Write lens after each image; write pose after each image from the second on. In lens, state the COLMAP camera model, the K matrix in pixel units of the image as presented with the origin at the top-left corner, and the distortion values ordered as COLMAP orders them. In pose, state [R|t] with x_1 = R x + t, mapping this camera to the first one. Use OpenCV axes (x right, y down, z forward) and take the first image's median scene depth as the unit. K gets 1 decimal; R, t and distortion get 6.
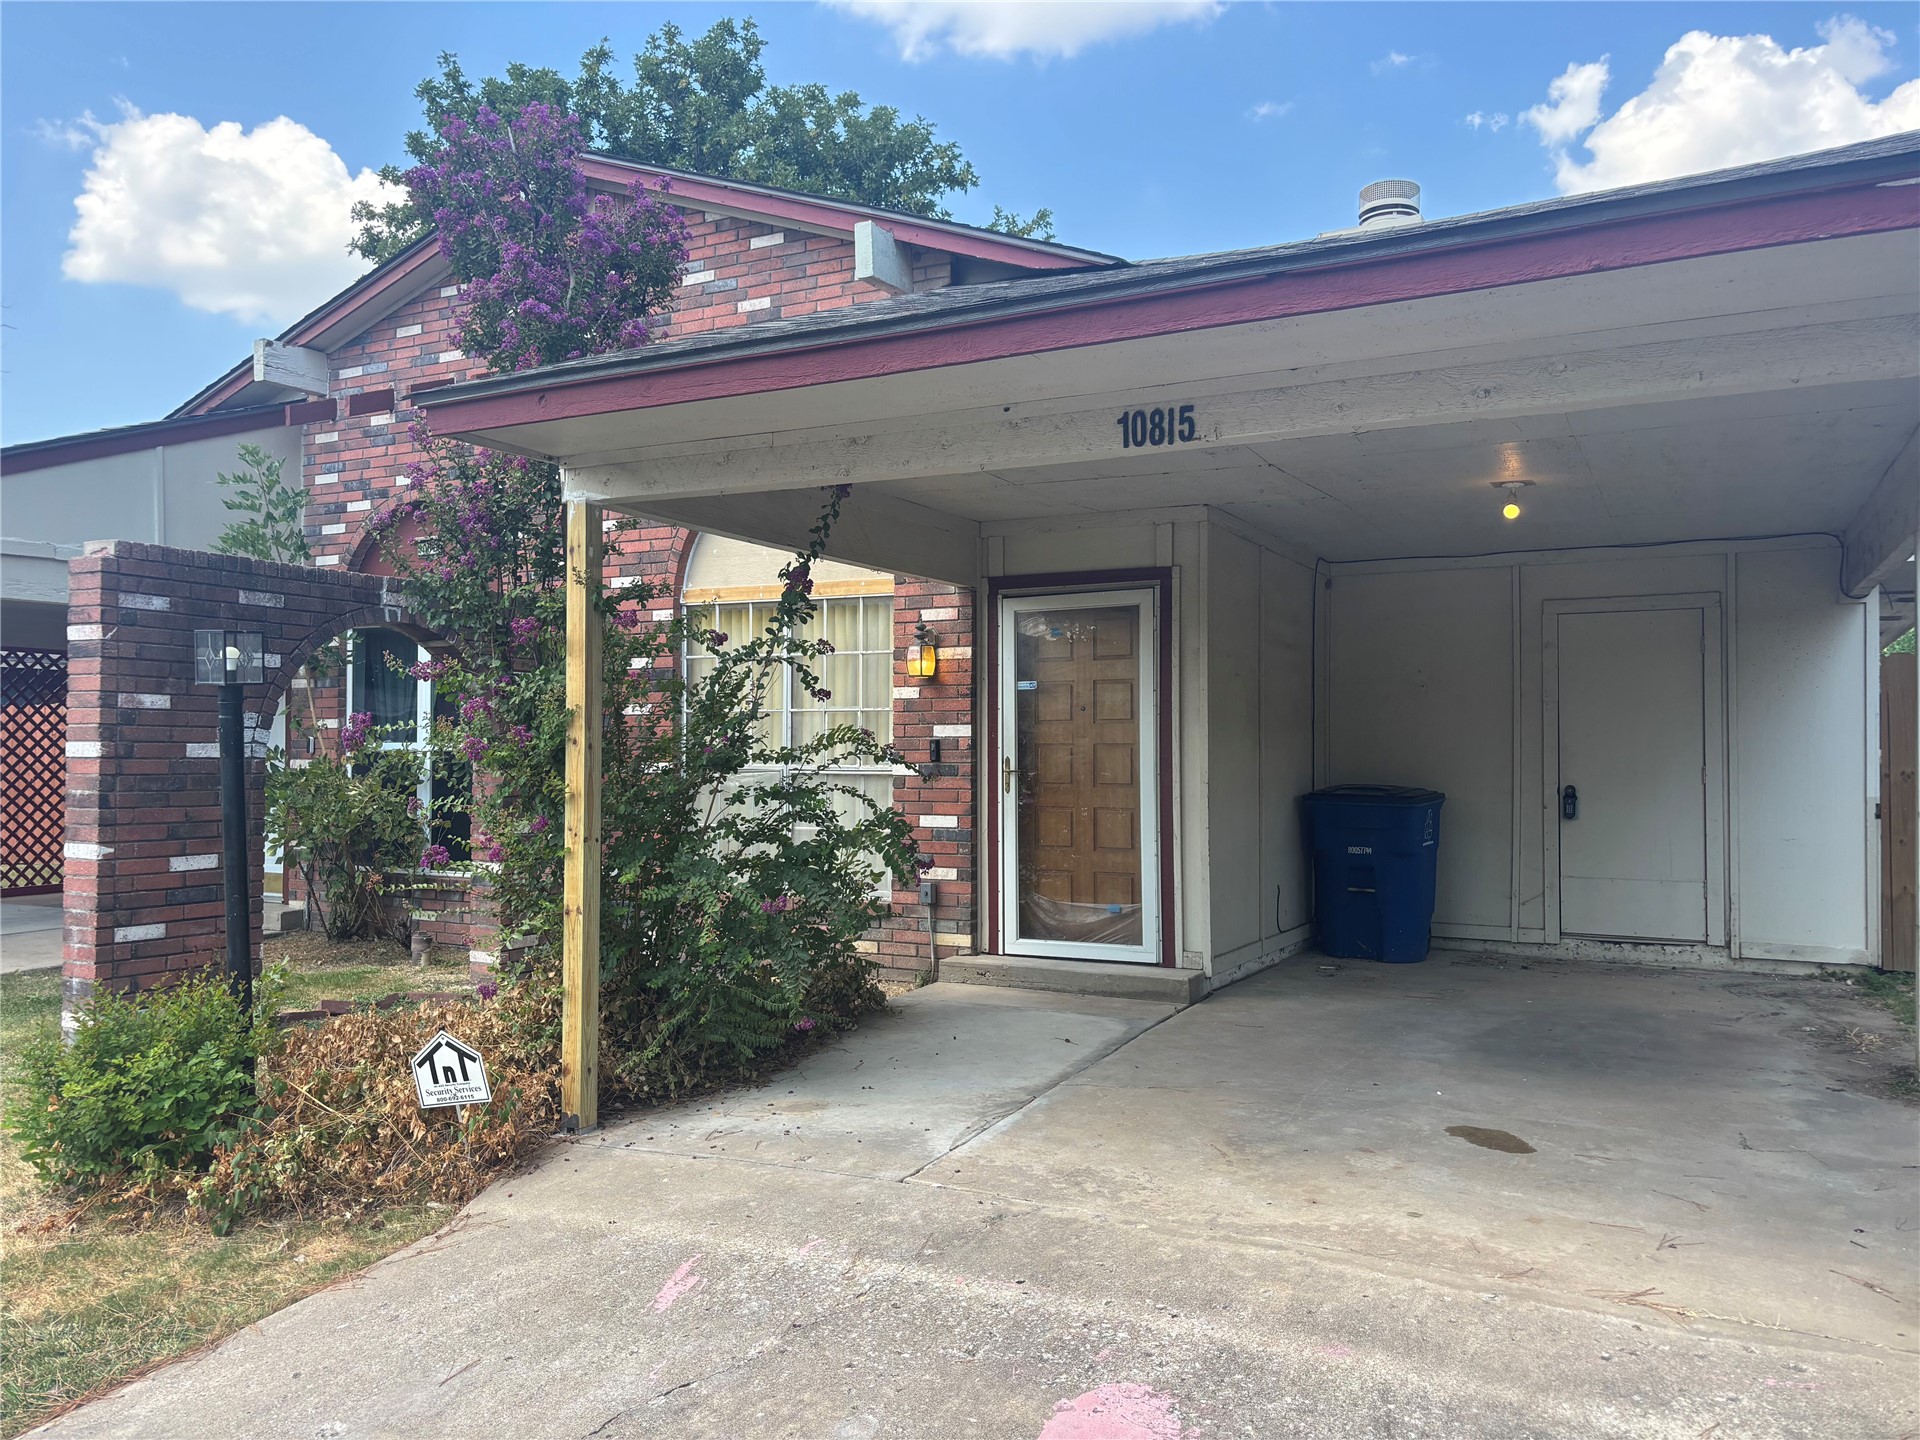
lens RADIAL K [[1464.7, 0, 952.3], [0, 1464.7, 723.5], [0, 0, 1]] dist [0.037034, -0.039486]
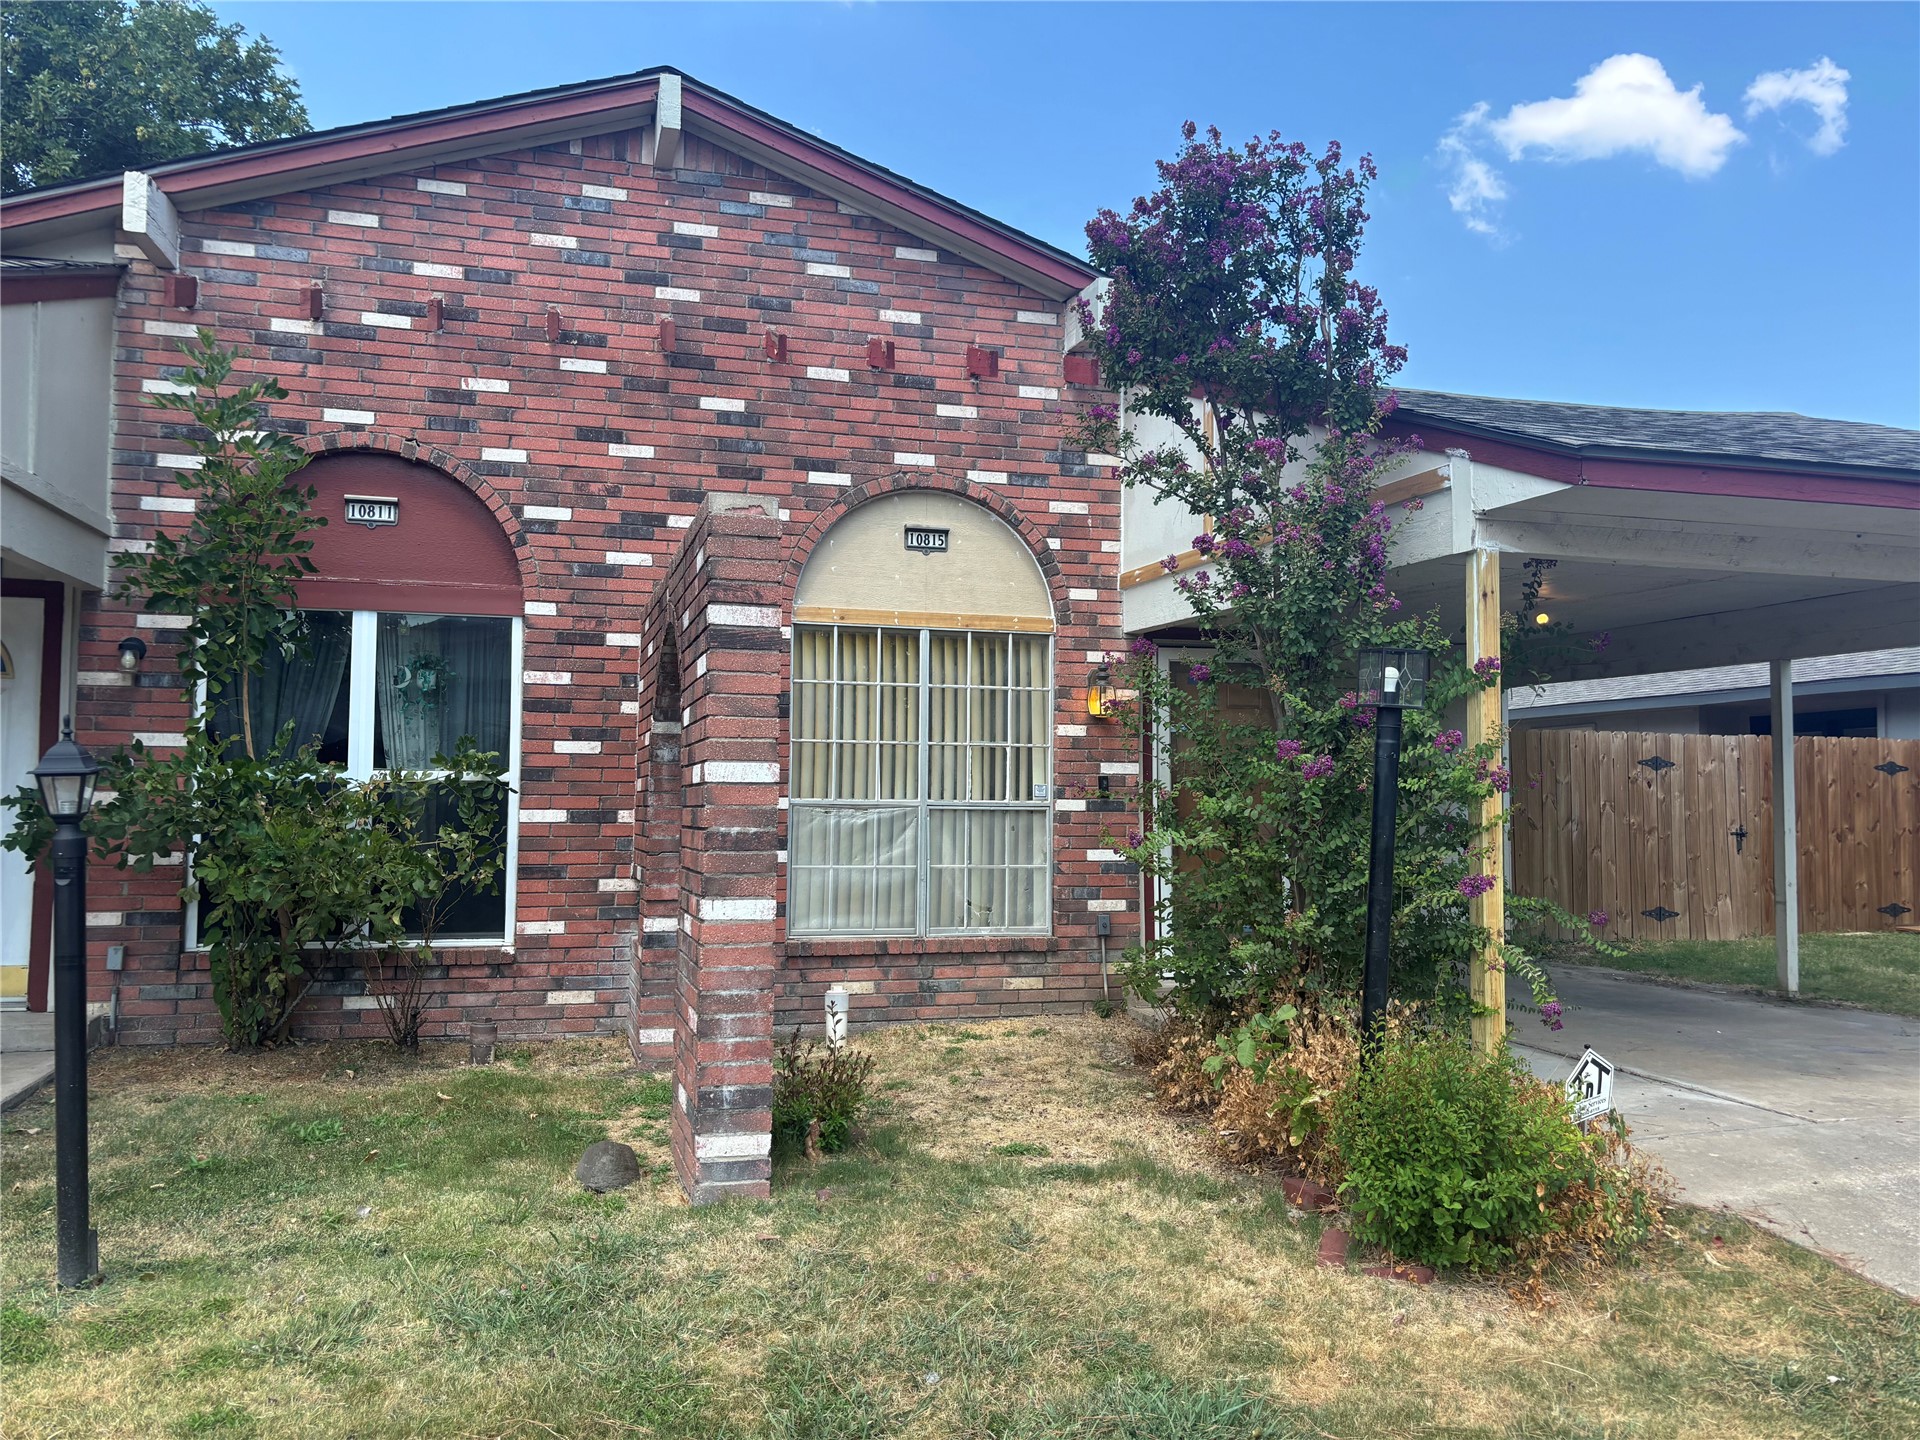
lens RADIAL K [[1464.7, 0, 961.6], [0, 1464.7, 714.9], [0, 0, 1]] dist [0.037034, -0.039486]
pose [[0.728566, 0.044070, 0.683556, -0.857036], [-0.019571, 0.998860, -0.043538, 0.015477], [-0.684696, 0.018343, 0.728598, 0.328219]]
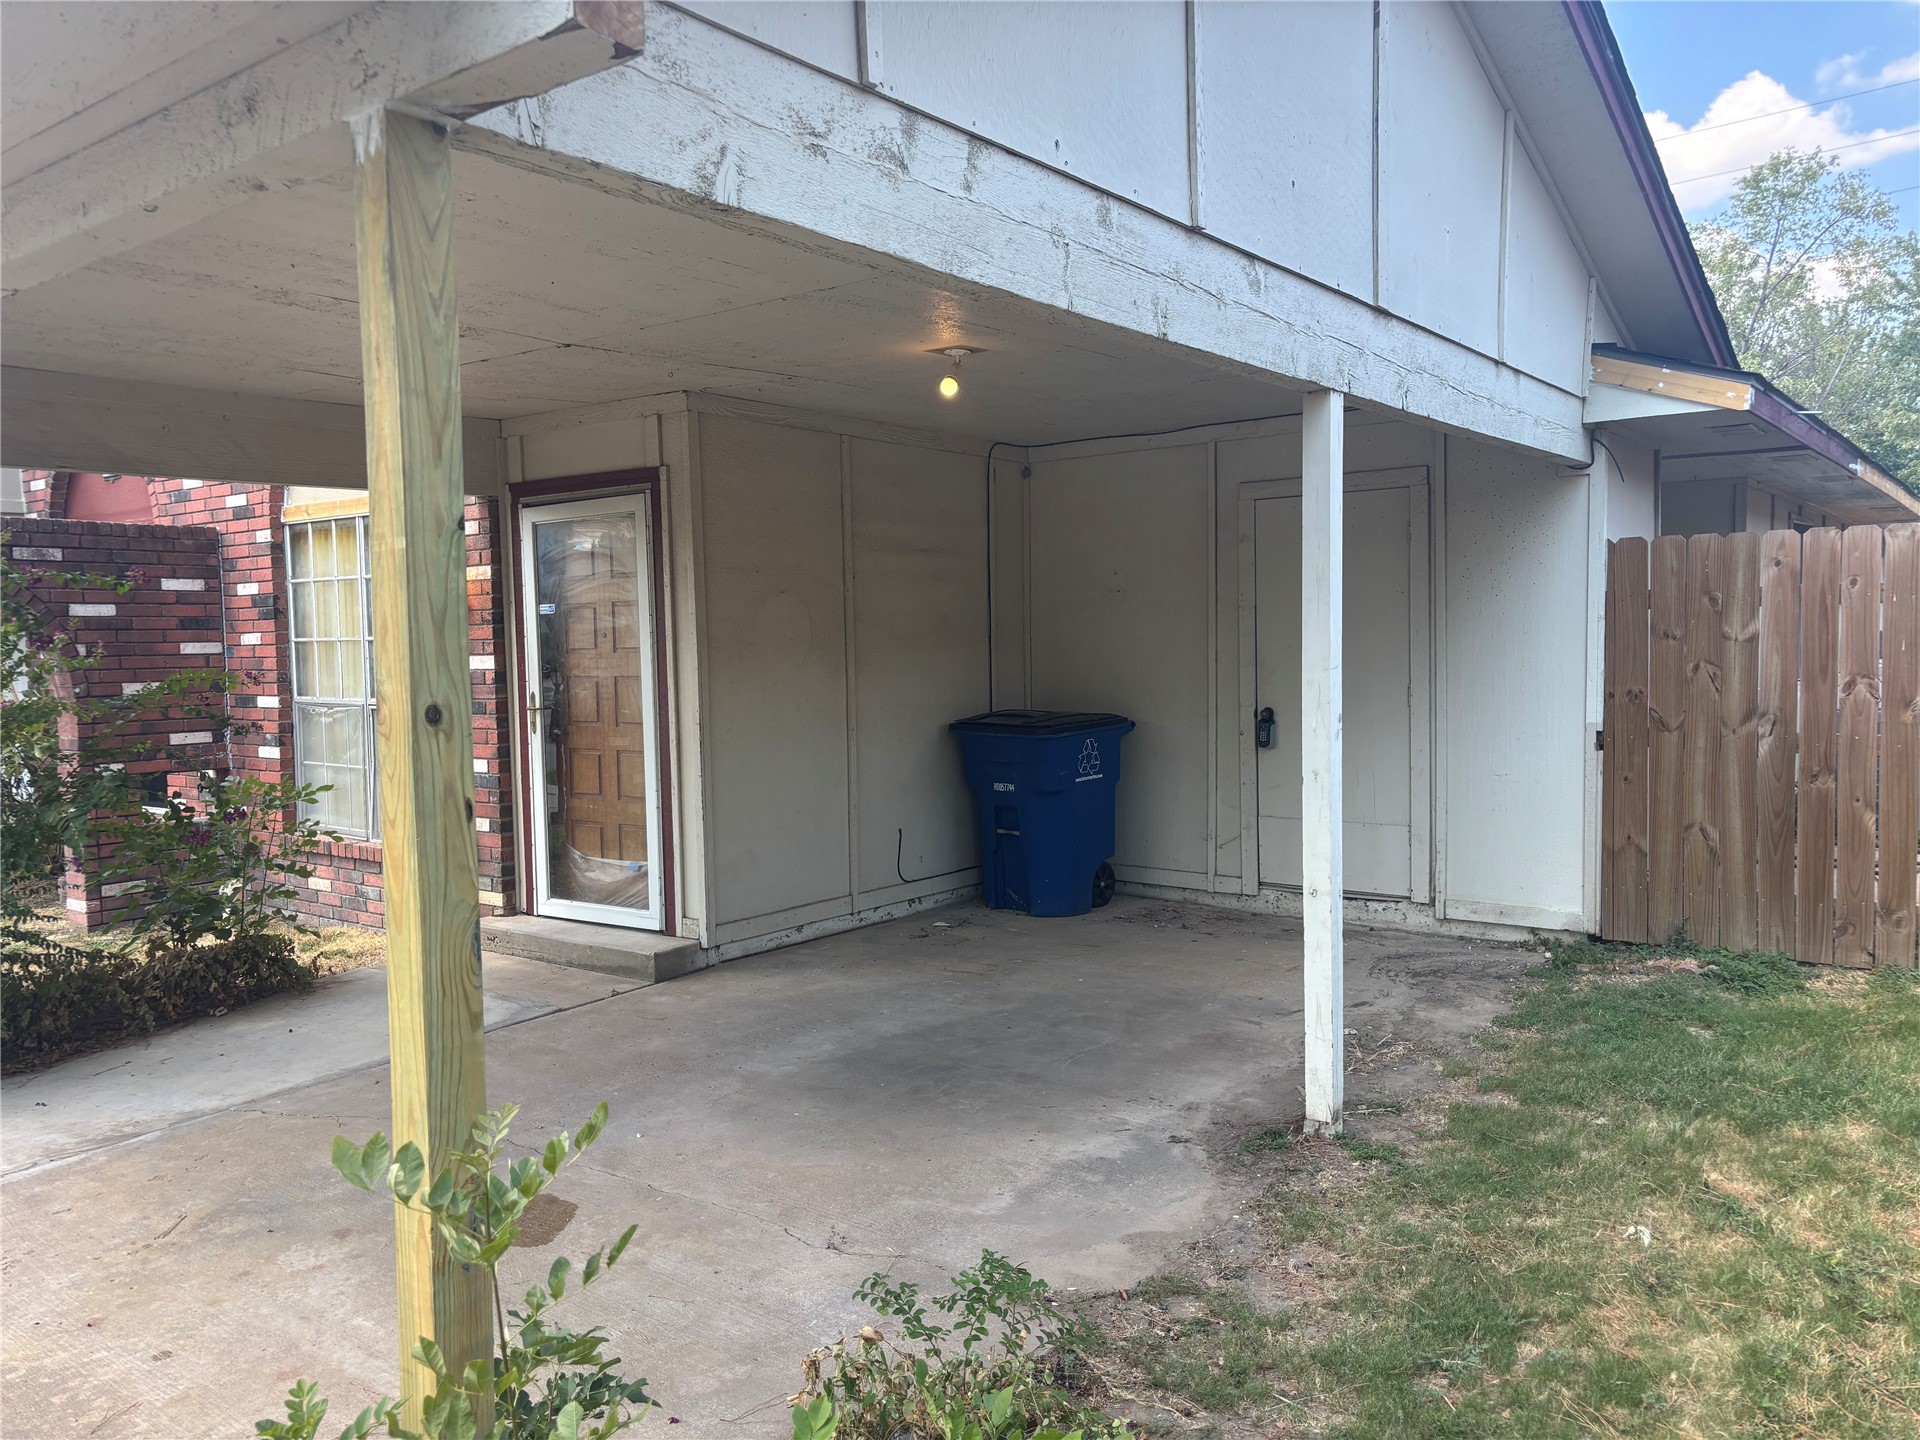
lens RADIAL K [[1464.7, 0, 963.0], [0, 1464.7, 731.4], [0, 0, 1]] dist [0.037034, -0.039486]
pose [[0.986134, -0.011236, -0.165571, 0.459476], [0.025429, 0.996153, 0.083855, -0.021806], [0.163992, -0.086902, 0.982626, 0.187618]]
